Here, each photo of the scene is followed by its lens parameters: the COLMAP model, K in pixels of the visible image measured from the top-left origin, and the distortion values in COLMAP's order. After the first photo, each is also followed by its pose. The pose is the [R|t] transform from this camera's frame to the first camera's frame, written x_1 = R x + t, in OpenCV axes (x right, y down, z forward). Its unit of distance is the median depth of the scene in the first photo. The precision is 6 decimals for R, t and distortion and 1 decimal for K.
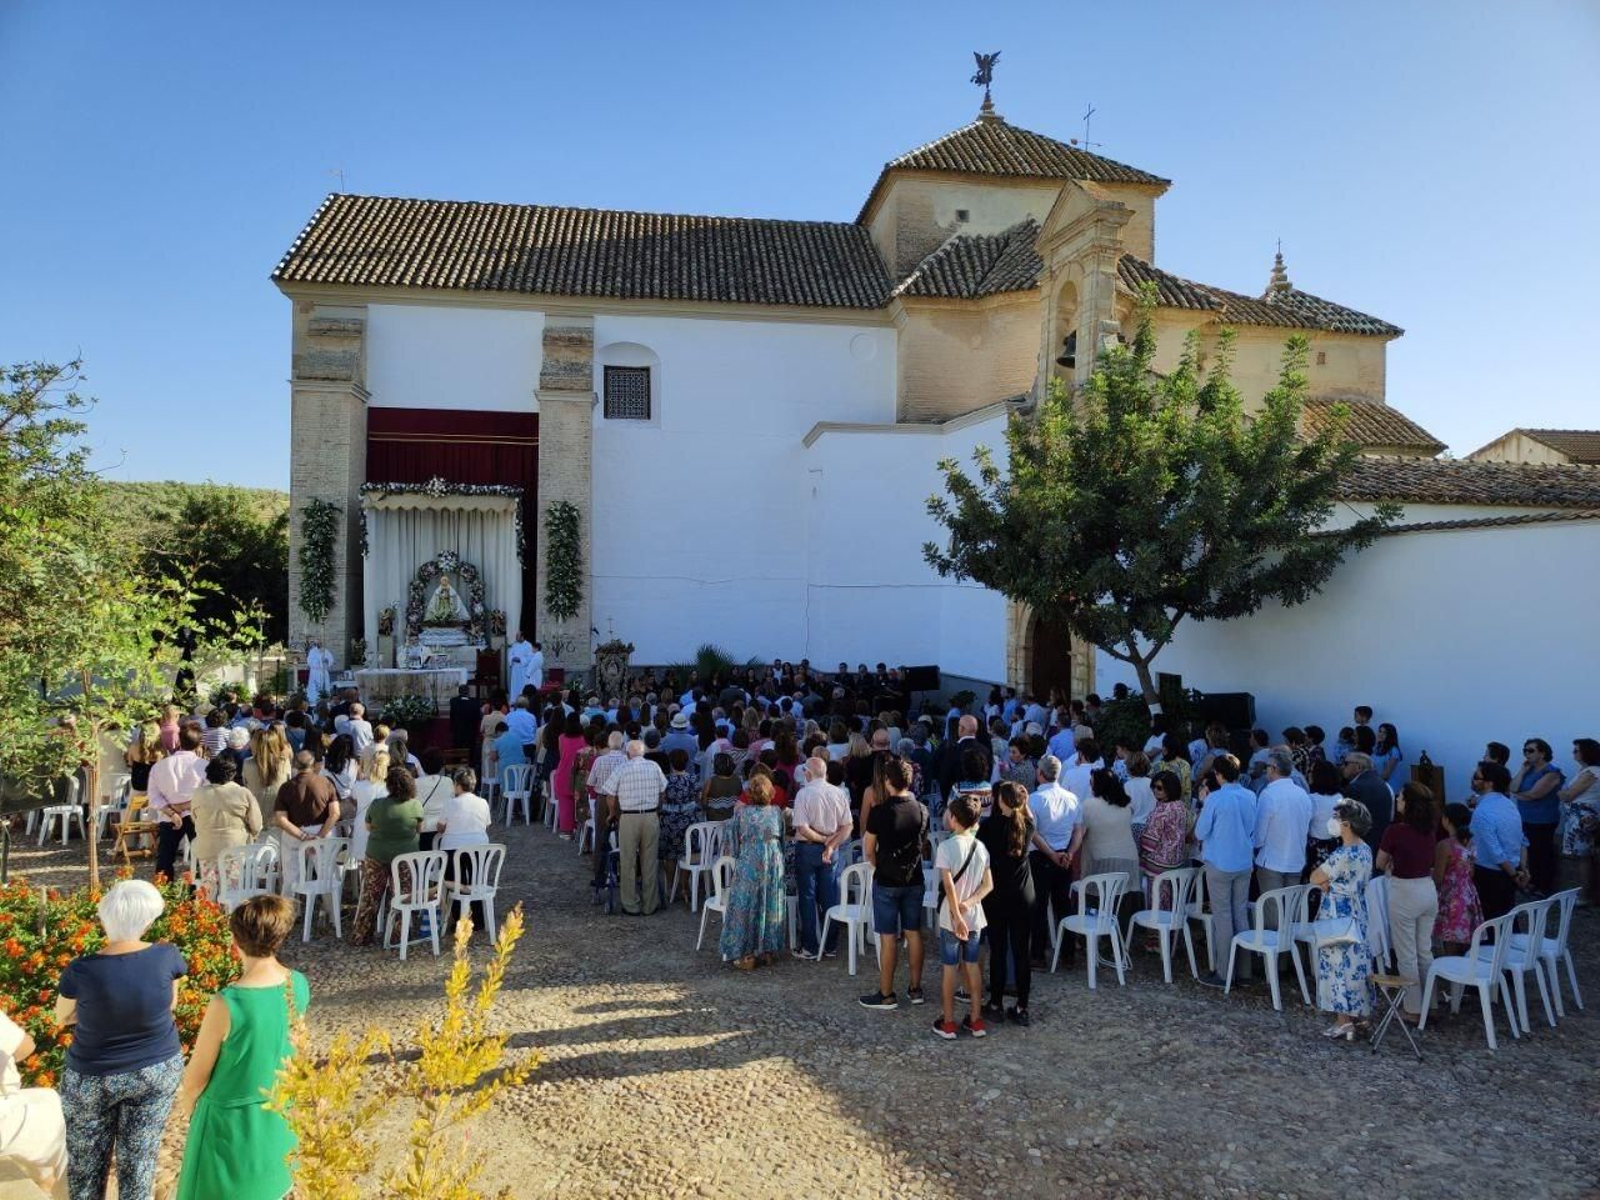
lens RADIAL K [[1091.7, 0, 800.9], [0, 1091.7, 609.5], [0, 0, 1]] dist [0.028072, -0.019729]
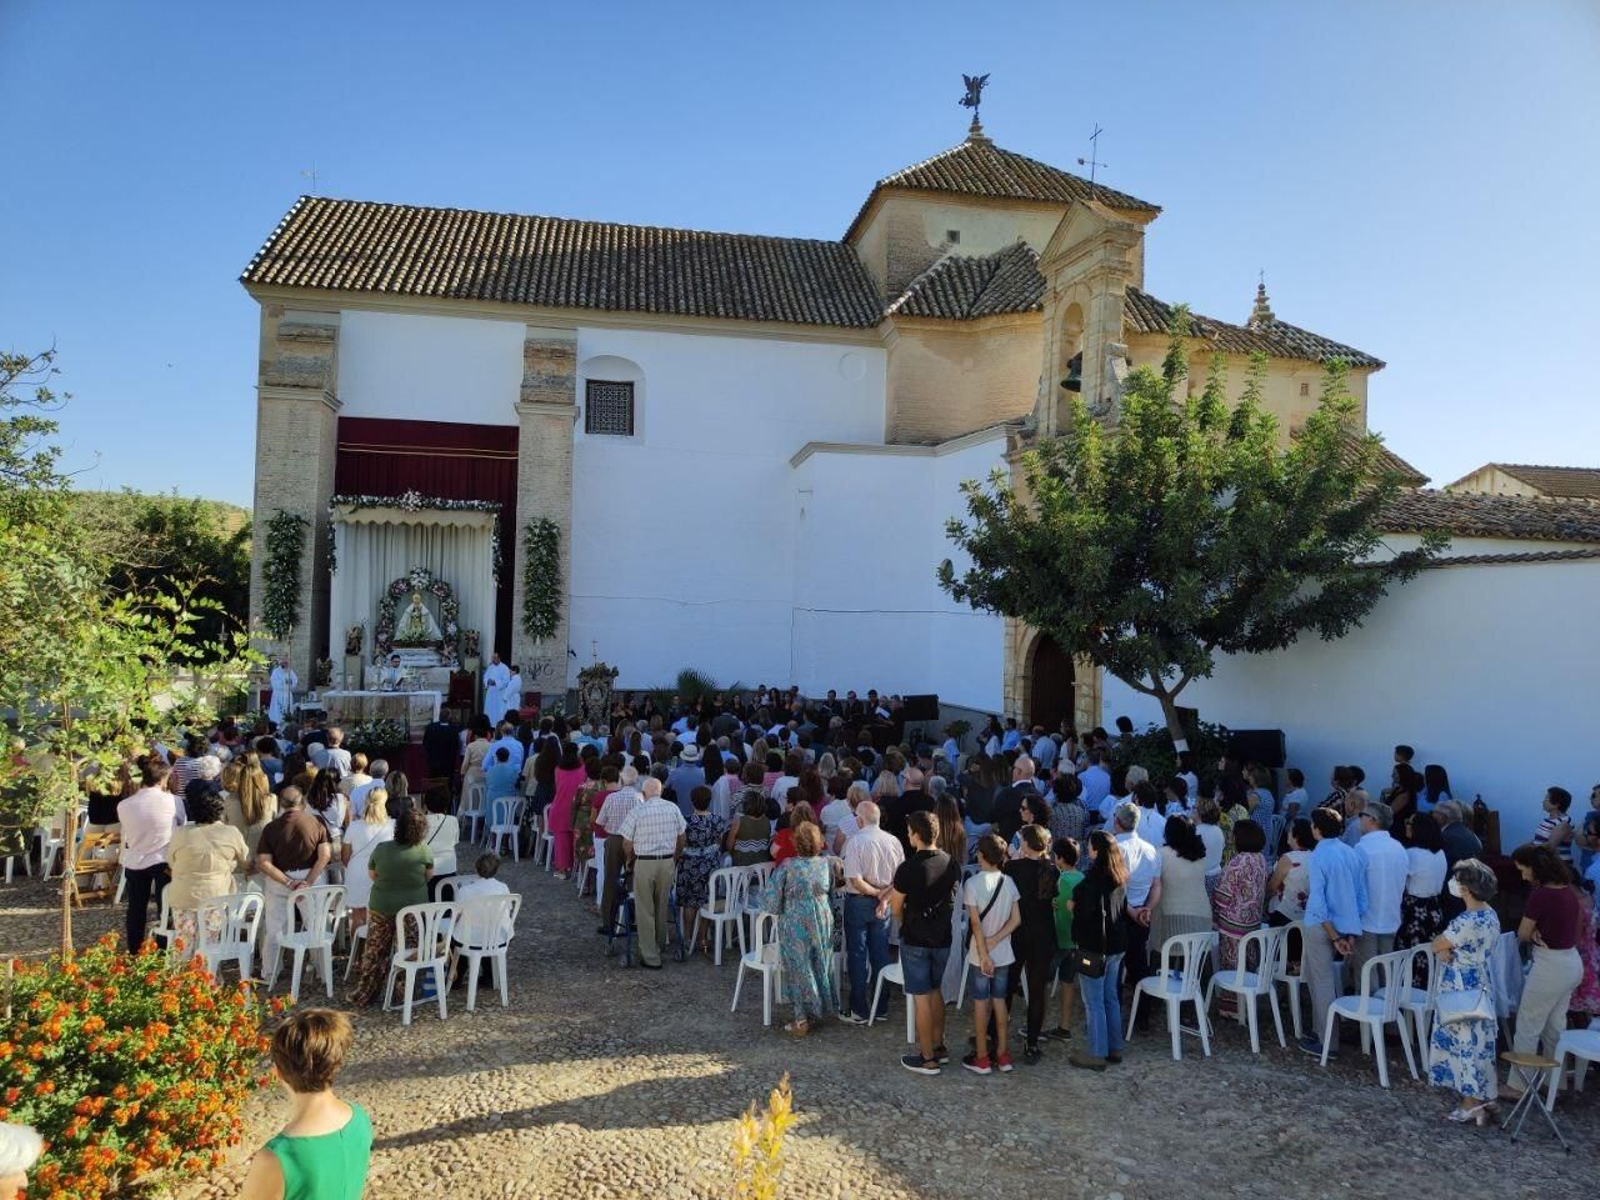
lens RADIAL K [[1091.7, 0, 797.8], [0, 1091.7, 611.1], [0, 0, 1]] dist [0.028072, -0.019729]
pose [[0.999148, 0.014588, 0.038609, -0.030280], [-0.013866, 0.999725, -0.018921, -0.002010], [-0.038874, 0.018369, 0.999075, 0.031395]]
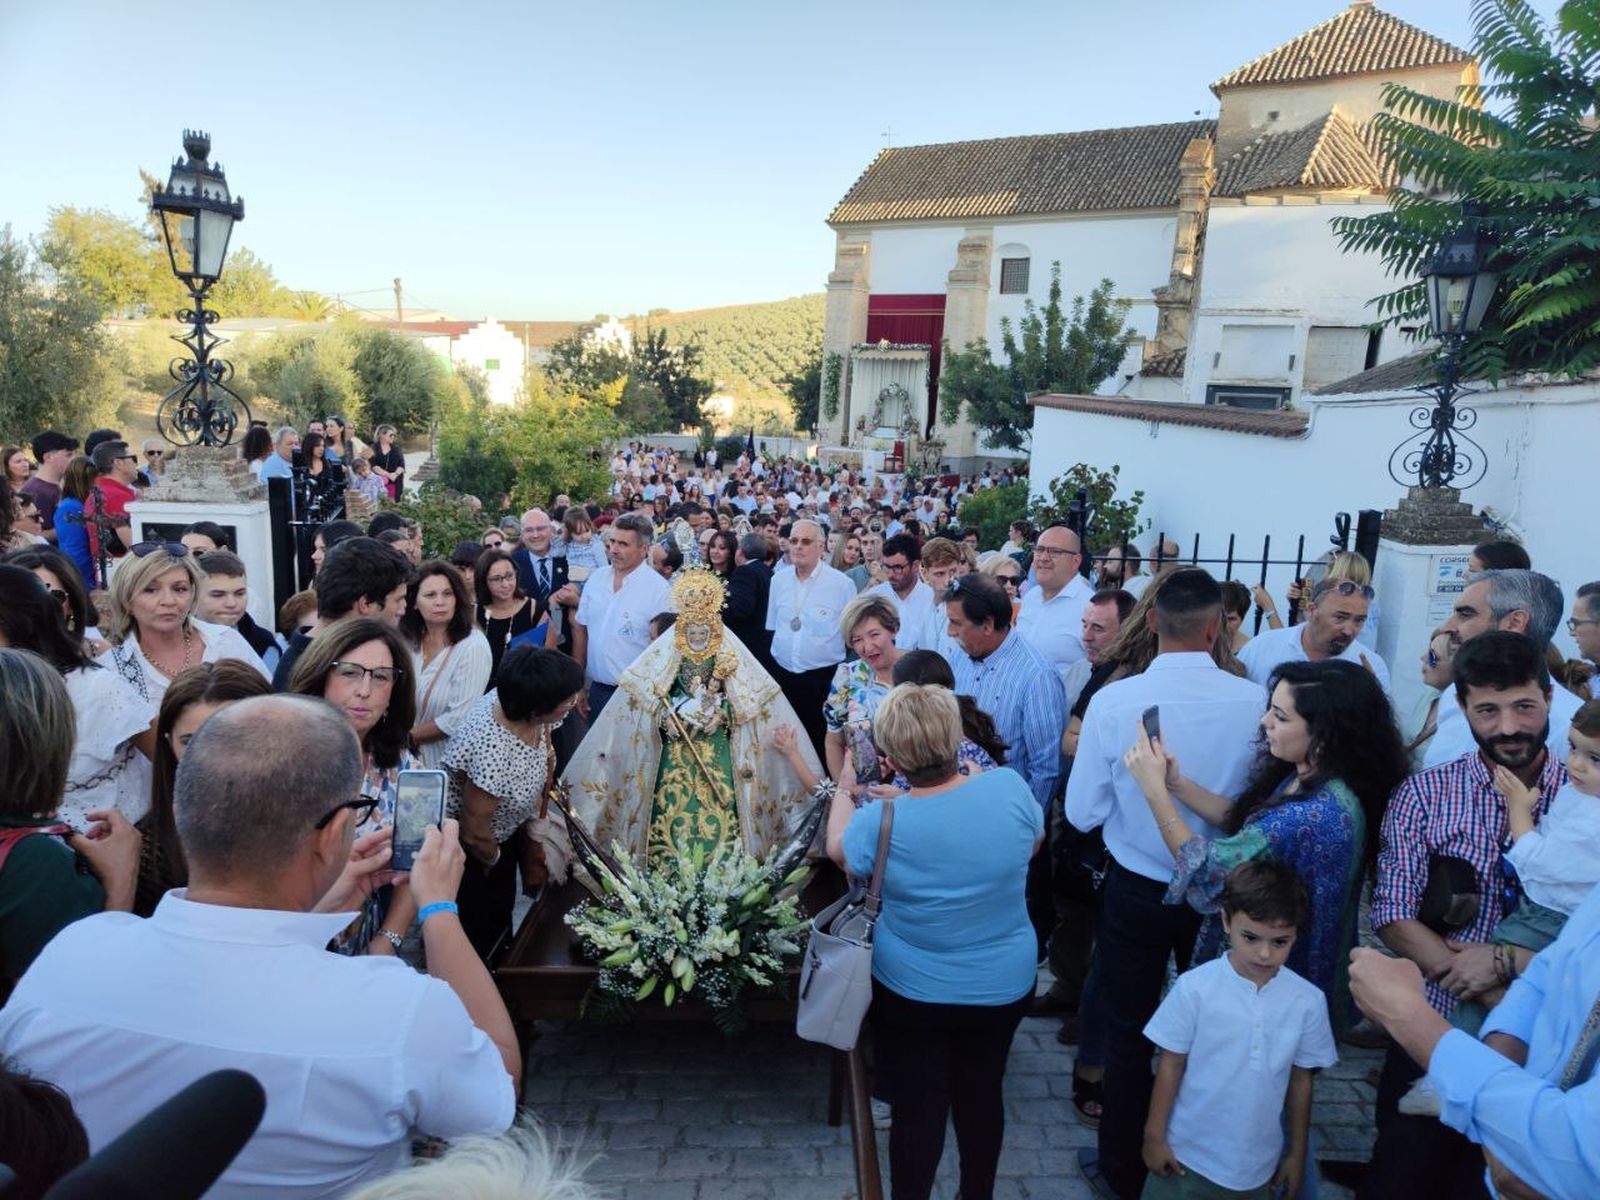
lens RADIAL K [[1091.7, 0, 802.1], [0, 1091.7, 633.8], [0, 0, 1]] dist [0.028072, -0.019729]
pose [[0.769813, 0.161188, -0.617580, 0.725295], [-0.034500, 0.976680, 0.211909, -0.027564], [0.637336, -0.141823, 0.757423, -0.479818]]
